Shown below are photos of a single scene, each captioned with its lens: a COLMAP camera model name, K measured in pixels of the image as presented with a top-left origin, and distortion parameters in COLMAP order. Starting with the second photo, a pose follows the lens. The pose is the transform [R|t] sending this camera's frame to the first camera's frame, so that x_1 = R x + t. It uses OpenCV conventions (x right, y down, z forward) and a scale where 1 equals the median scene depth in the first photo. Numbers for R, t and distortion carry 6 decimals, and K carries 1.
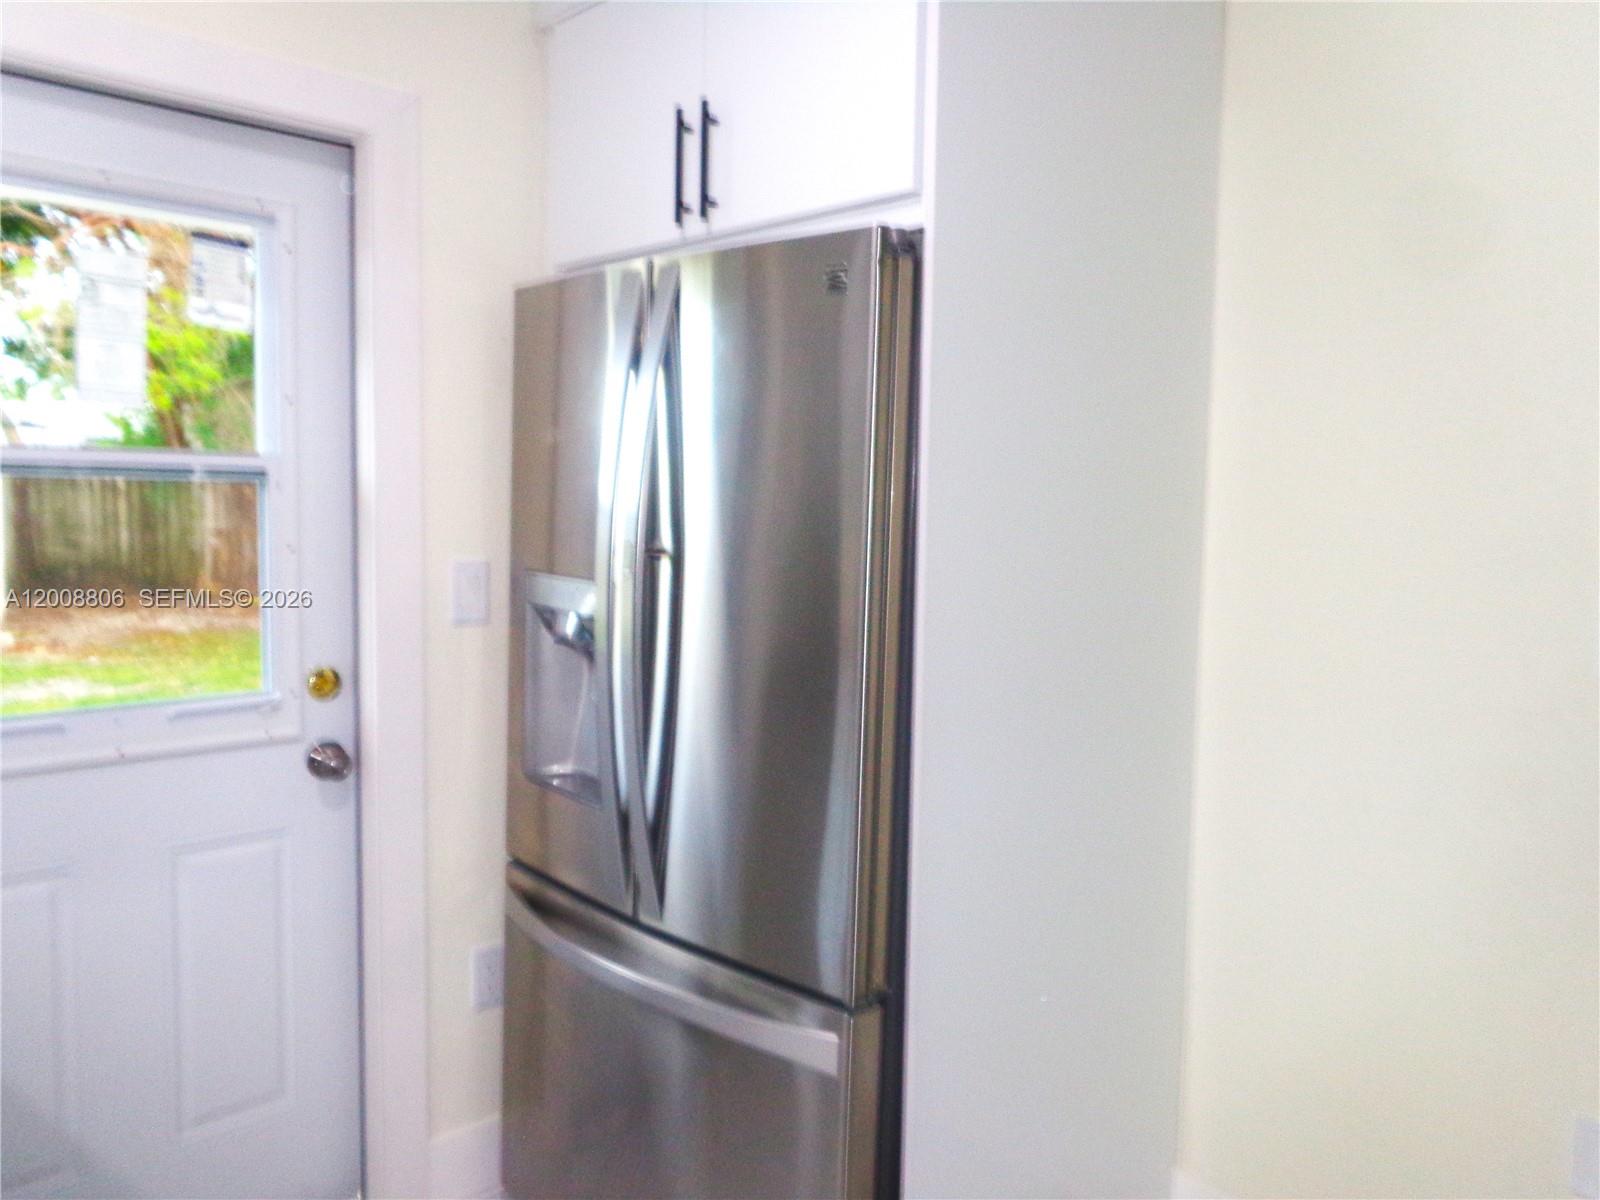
lens RADIAL K [[1247.0, 0, 800.0], [0, 1247.0, 600.0], [0, 0, 1]] dist [0.002969, 0.001622]
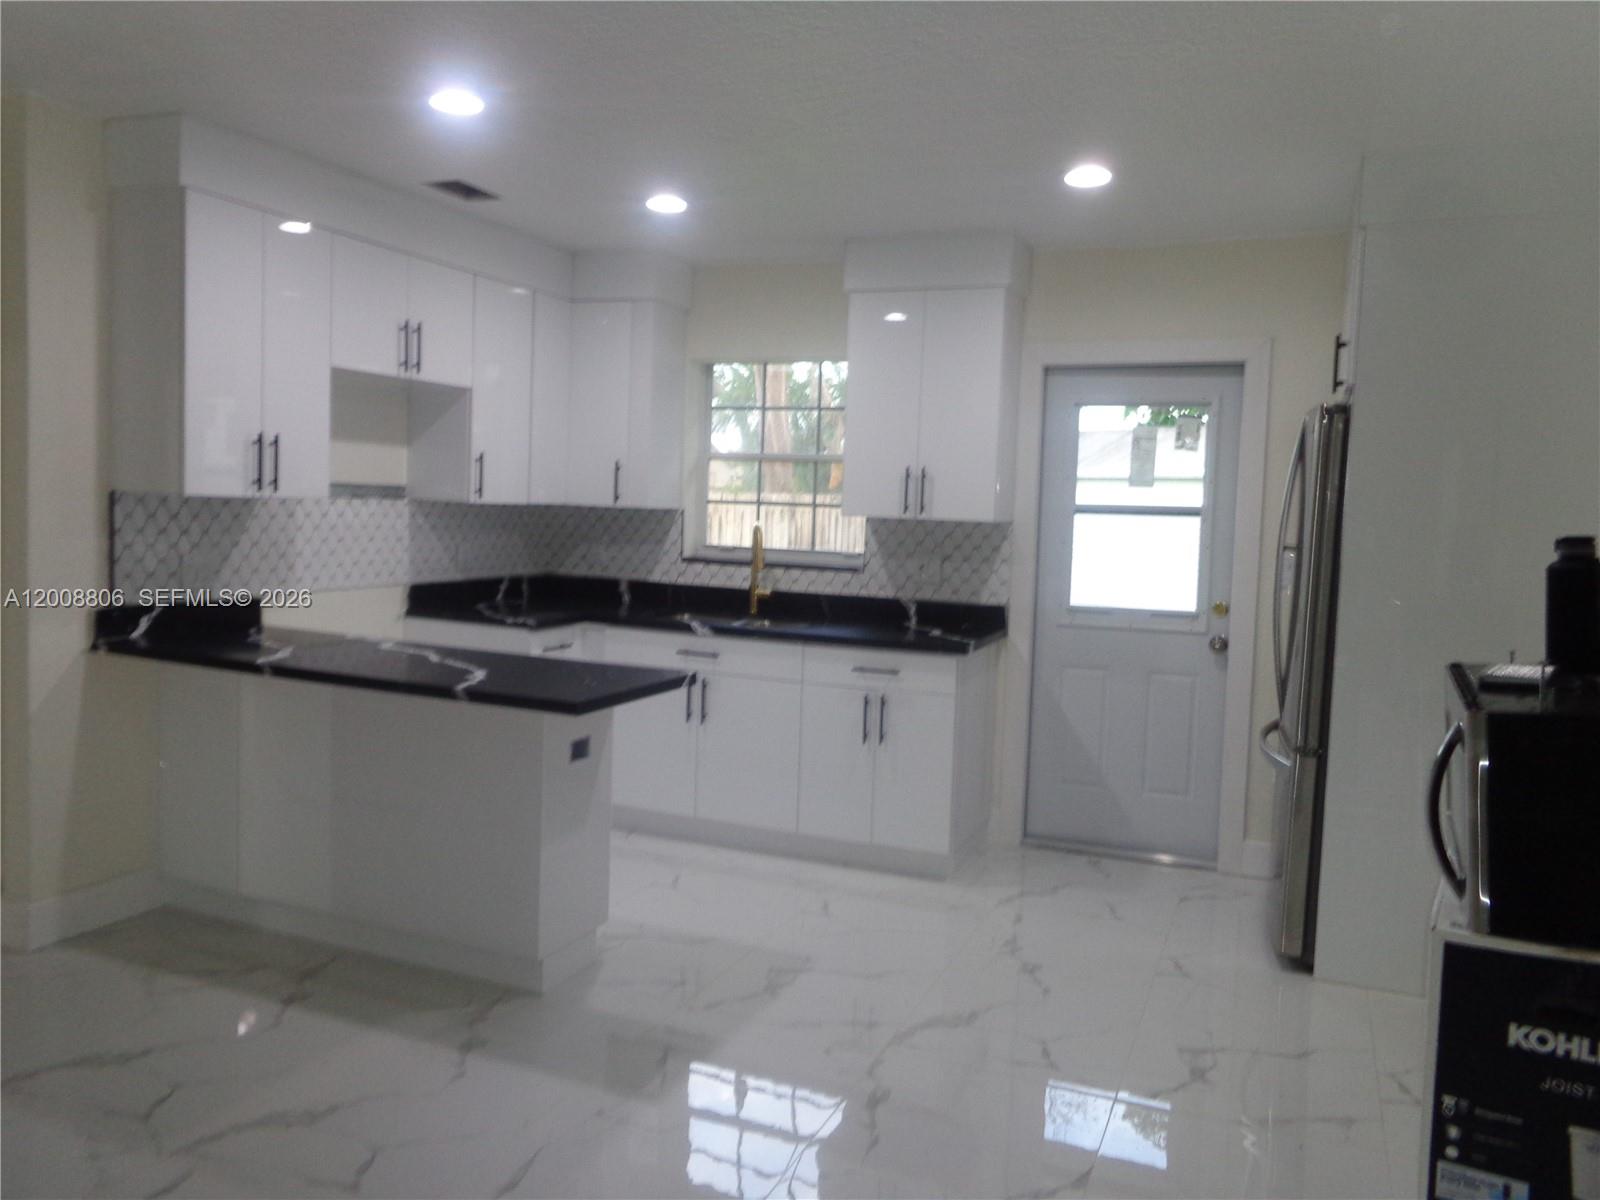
lens RADIAL K [[1247.0, 0, 800.0], [0, 1247.0, 600.0], [0, 0, 1]] dist [0.002969, 0.001622]
pose [[0.429992, 0.069494, -0.900154, 1.316054], [-0.119104, 0.992686, 0.019744, 0.099380], [0.894942, 0.098722, 0.435123, -0.624347]]
